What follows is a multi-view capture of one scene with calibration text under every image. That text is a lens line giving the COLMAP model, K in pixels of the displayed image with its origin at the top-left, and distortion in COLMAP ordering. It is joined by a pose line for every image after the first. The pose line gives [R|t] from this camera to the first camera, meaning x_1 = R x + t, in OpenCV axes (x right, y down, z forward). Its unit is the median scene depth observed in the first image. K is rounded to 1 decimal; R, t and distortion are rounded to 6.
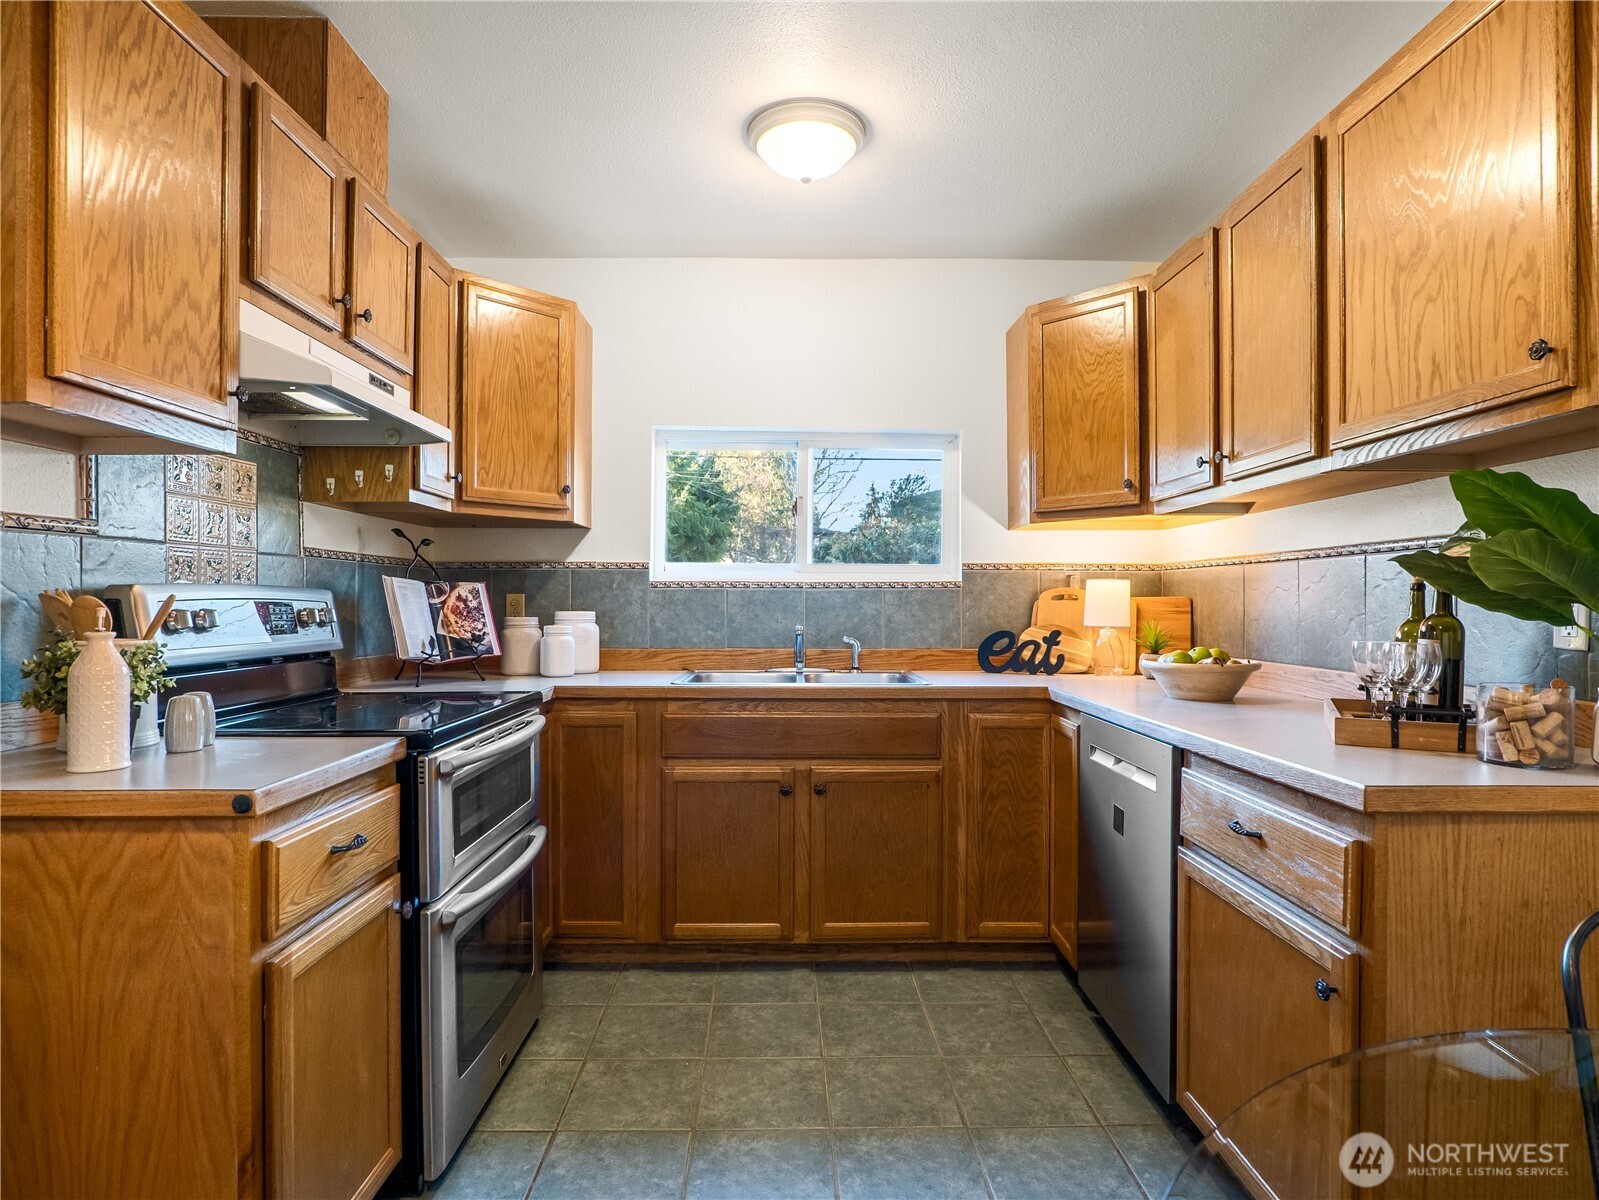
lens RADIAL K [[847.9, 0, 800.2], [0, 847.9, 602.6], [0, 0, 1]] dist [-0.005809, -0.001019]
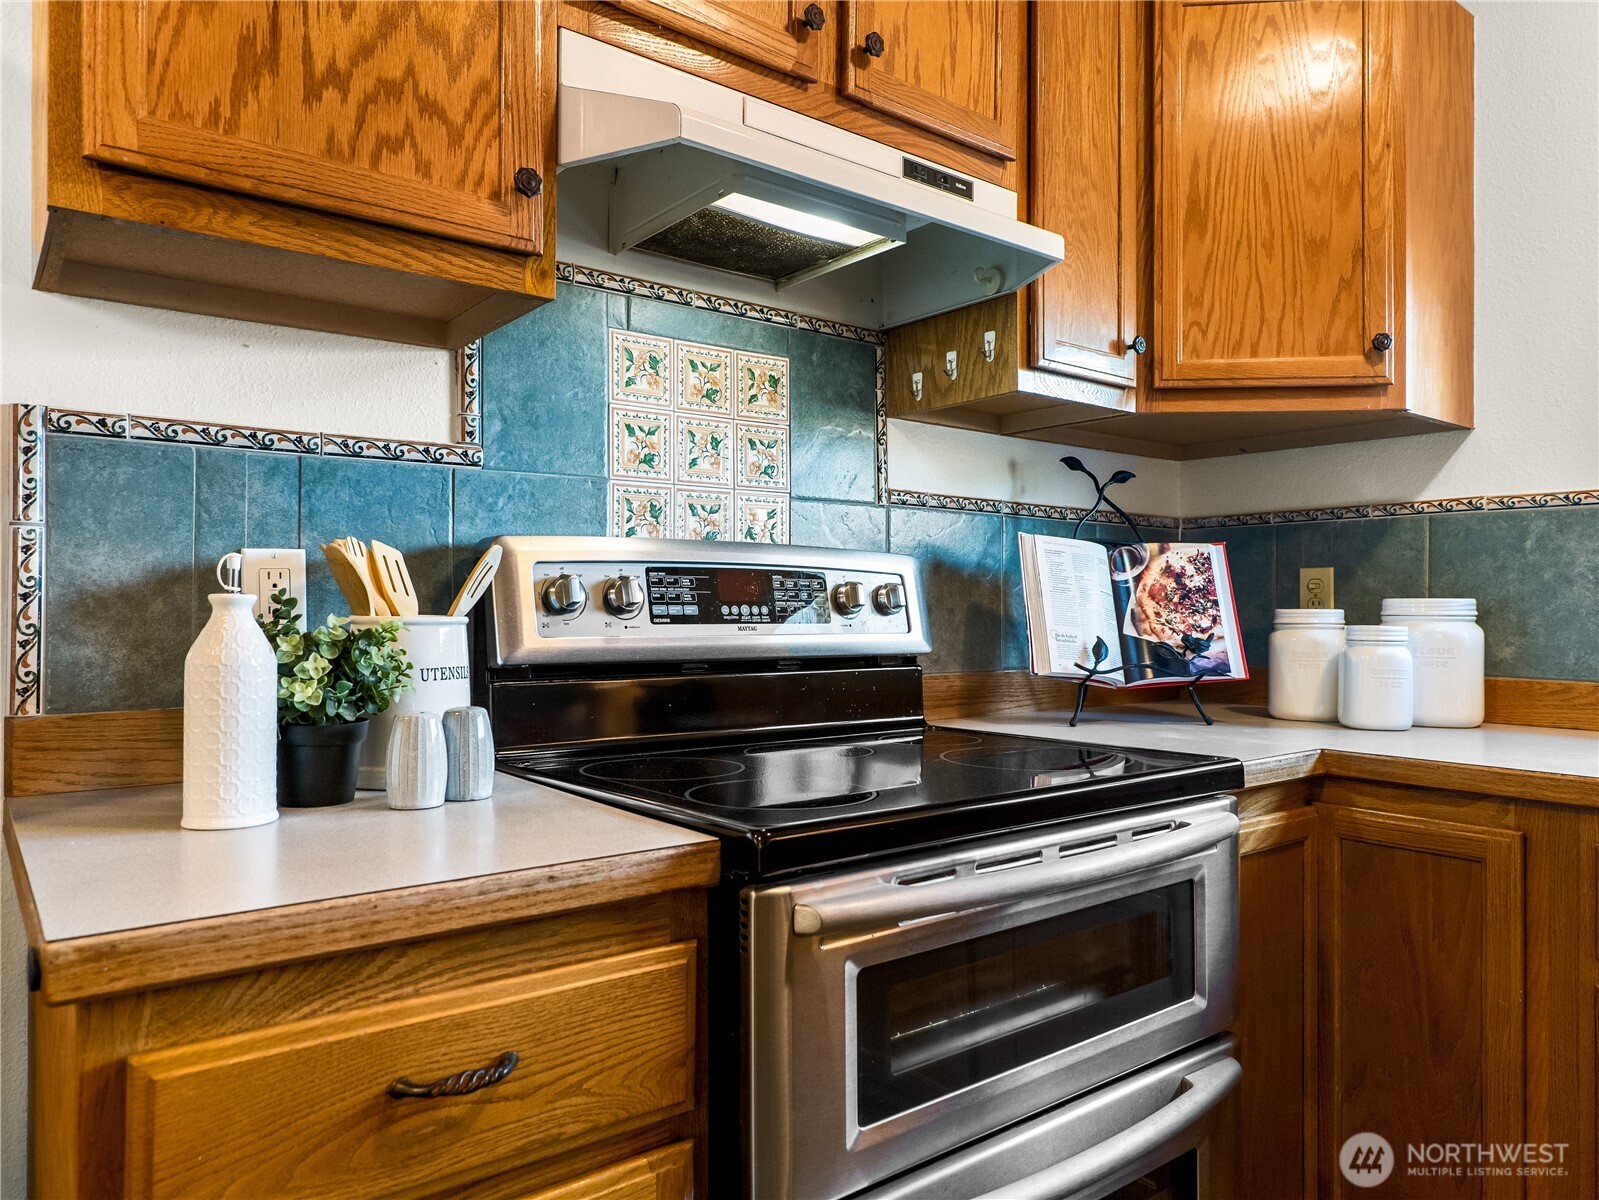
lens RADIAL K [[1083.8, 0, 801.1], [0, 1083.8, 601.3], [0, 0, 1]] dist [0.003024, 0.001498]
pose [[0.610677, -0.004918, -0.791864, 0.011960], [-0.001741, 0.999970, -0.007554, 0.021769], [0.791877, 0.005992, 0.610651, 0.413191]]
